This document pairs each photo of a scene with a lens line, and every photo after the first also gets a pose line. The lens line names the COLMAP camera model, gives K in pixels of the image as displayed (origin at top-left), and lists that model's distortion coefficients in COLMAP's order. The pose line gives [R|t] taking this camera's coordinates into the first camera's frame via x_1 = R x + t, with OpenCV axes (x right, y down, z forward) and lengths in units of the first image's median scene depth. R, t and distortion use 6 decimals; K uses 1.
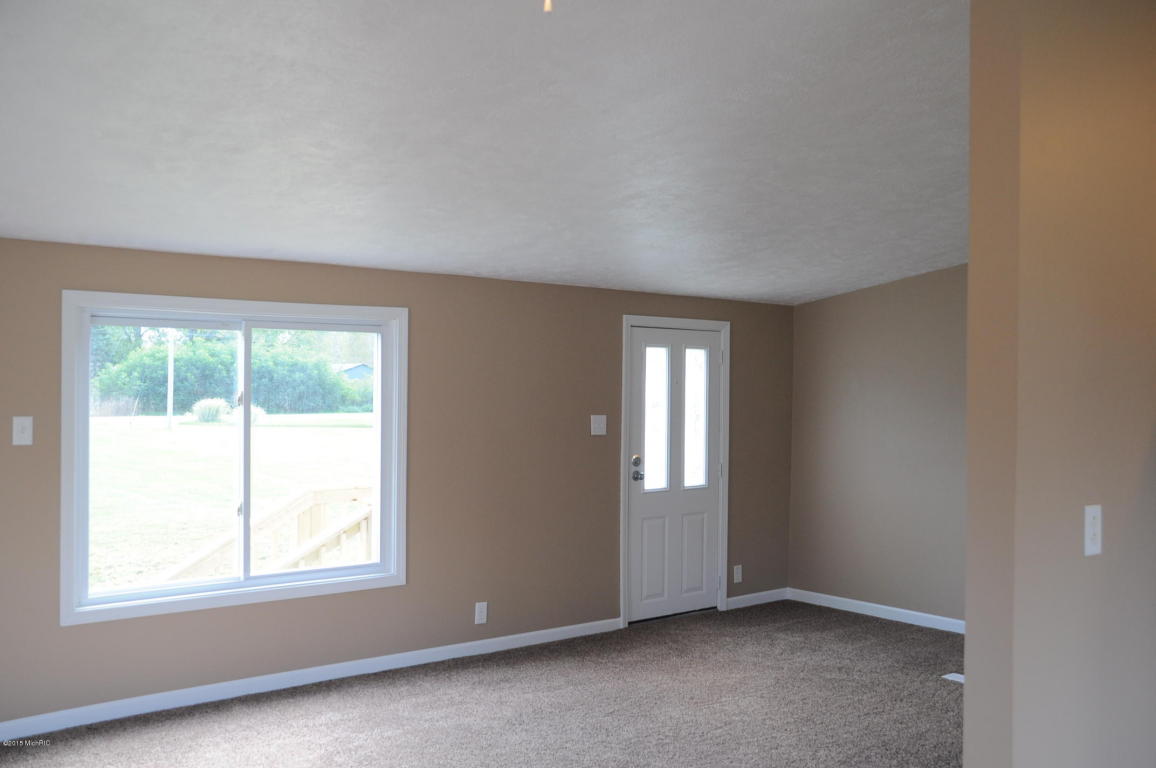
lens RADIAL K [[1065.3, 0, 578.0], [0, 1065.3, 384.0], [0, 0, 1]] dist [-0.123307, 0.208392]
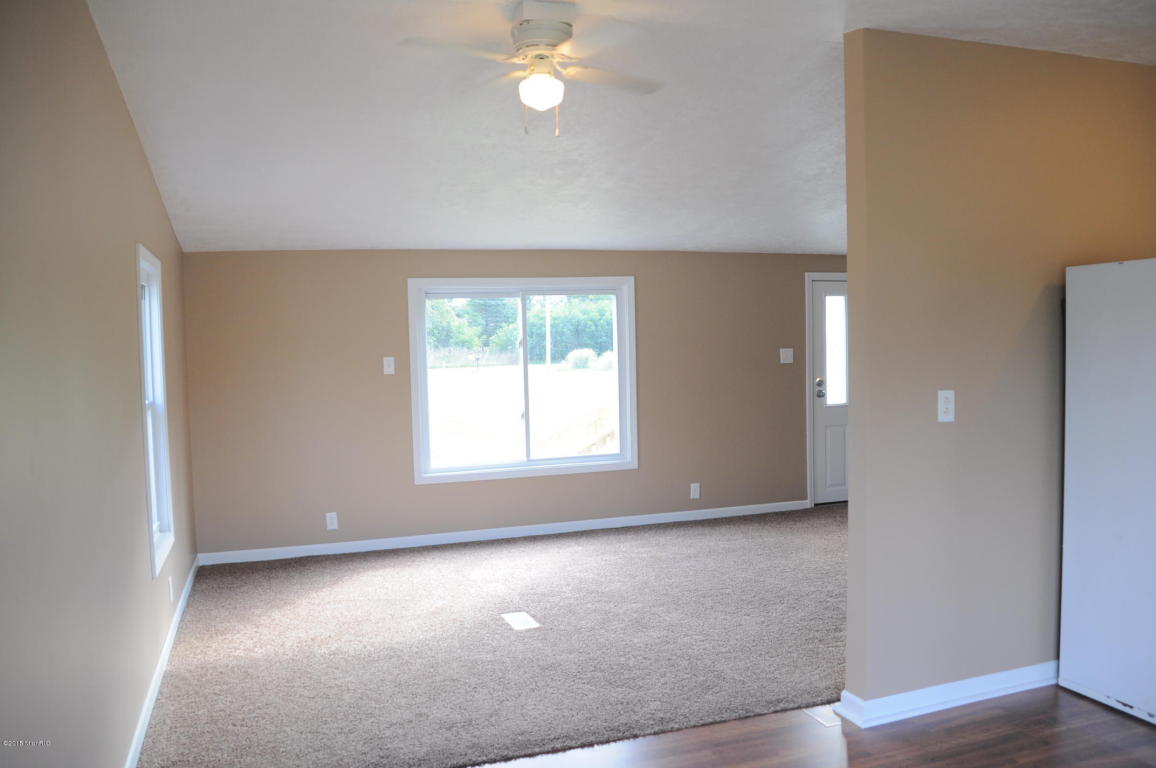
lens RADIAL K [[927.4, 0, 571.4], [0, 927.4, 398.3], [0, 0, 1]] dist [-0.152978, 0.113695]
pose [[0.937905, -0.008399, -0.346789, 0.164131], [0.032939, 0.997346, 0.064931, 0.007567], [0.345324, -0.072322, 0.935693, -0.178192]]
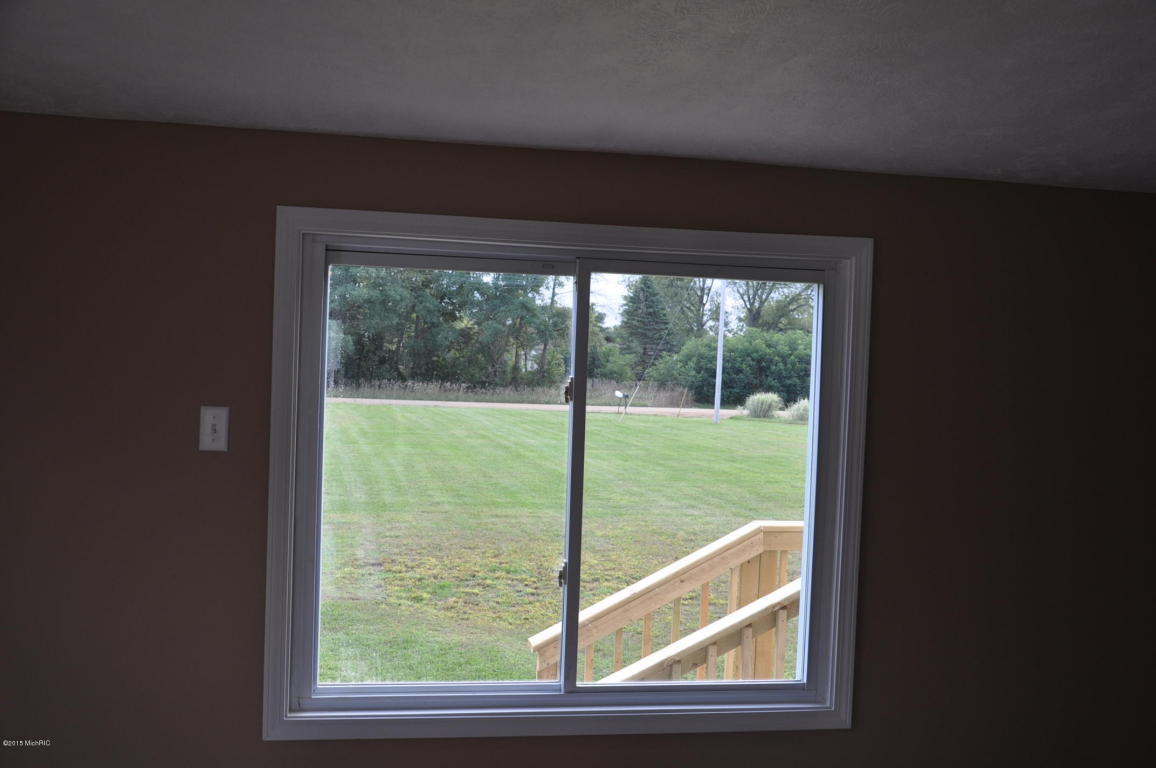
lens RADIAL K [[1162.3, 0, 579.3], [0, 1162.3, 400.9], [0, 0, 1]] dist [-0.025507, -0.000931]
pose [[0.876738, 0.037374, -0.479515, -0.000060], [-0.028799, 0.999267, 0.025228, 0.002545], [0.480106, -0.008309, 0.877171, 0.333560]]
